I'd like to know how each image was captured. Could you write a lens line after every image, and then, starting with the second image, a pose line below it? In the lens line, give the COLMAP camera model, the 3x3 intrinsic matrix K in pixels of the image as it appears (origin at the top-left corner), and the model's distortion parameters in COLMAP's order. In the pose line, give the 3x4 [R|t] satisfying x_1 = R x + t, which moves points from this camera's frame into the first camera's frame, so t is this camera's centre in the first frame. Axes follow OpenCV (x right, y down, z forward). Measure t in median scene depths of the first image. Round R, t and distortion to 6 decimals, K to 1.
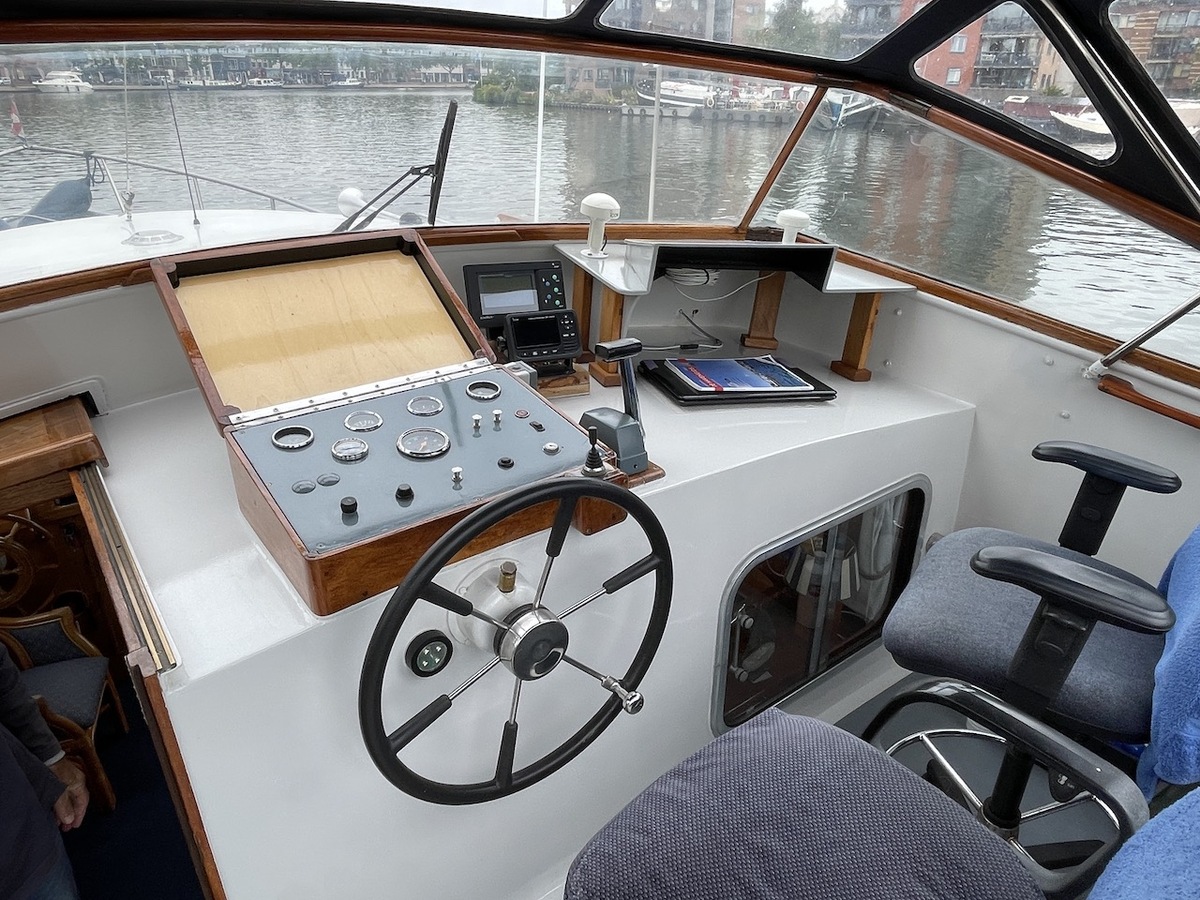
lens RADIAL K [[772.3, 0, 610.6], [0, 772.3, 446.5], [0, 0, 1]] dist [-0.000258, -0.007837]
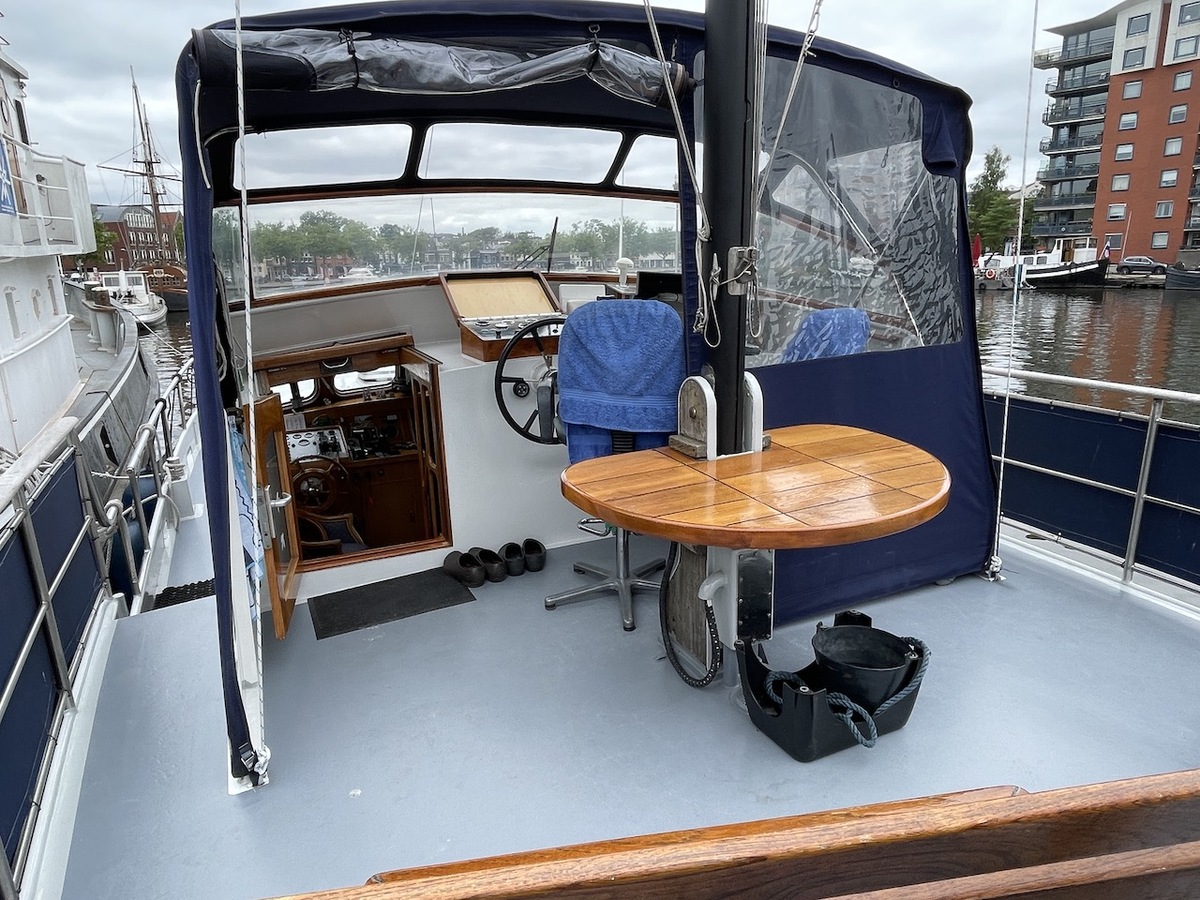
lens RADIAL K [[772.3, 0, 610.6], [0, 772.3, 446.5], [0, 0, 1]] dist [-0.000258, -0.007837]
pose [[0.974258, 0.020024, -0.224545, 0.499561], [-0.067496, 0.976265, -0.205792, 0.718448], [0.215094, 0.215650, 0.952486, -1.083425]]
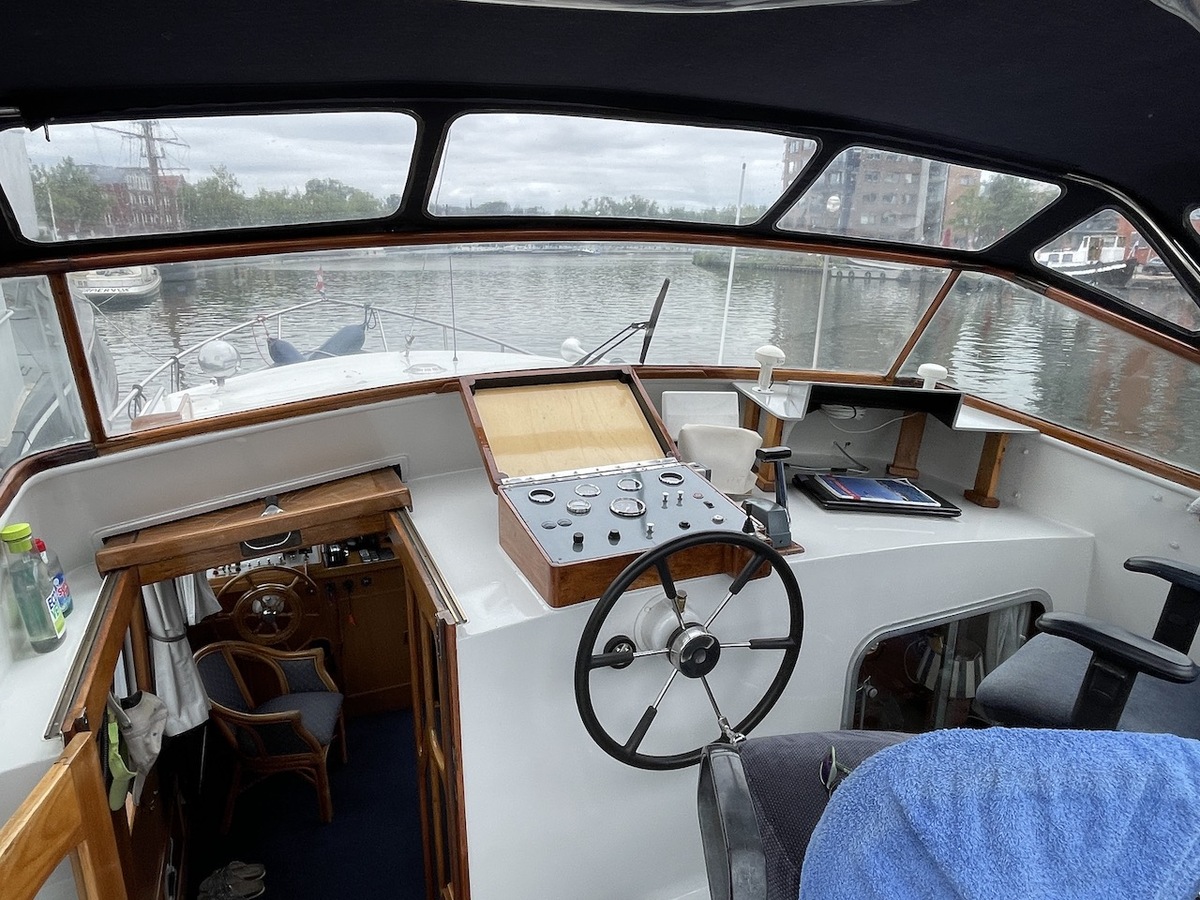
lens RADIAL K [[772.3, 0, 610.6], [0, 772.3, 446.5], [0, 0, 1]] dist [-0.000258, -0.007837]
pose [[0.972530, 0.060814, -0.224693, 0.029833], [-0.102572, 0.978463, -0.179134, 0.110113], [0.208960, 0.197260, 0.957823, -0.297965]]
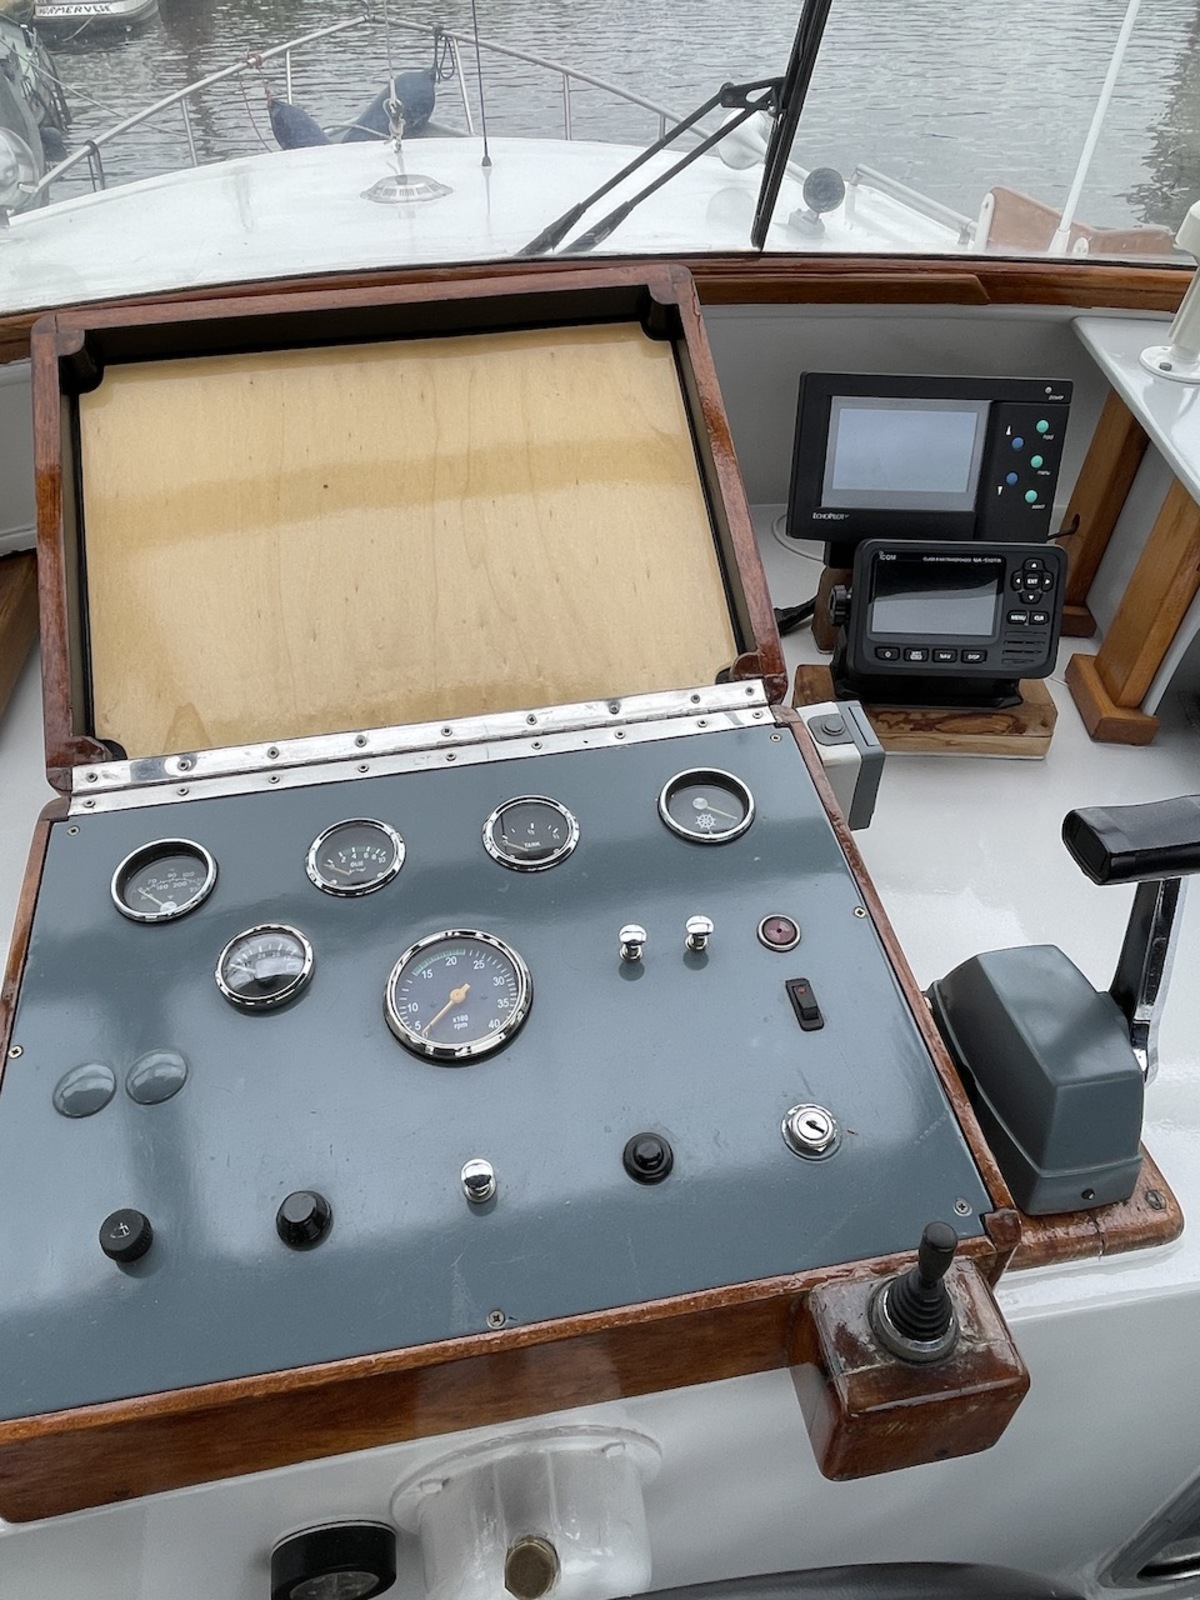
lens RADIAL K [[1026.0, 0, 630.4], [0, 1026.0, 768.8], [0, 0, 1]] dist [-0.001416, -0.017136]
pose [[0.886863, 0.280956, -0.366795, -0.022852], [-0.177975, 0.940345, 0.289960, -0.190012], [0.426380, -0.191874, 0.883960, 0.490999]]
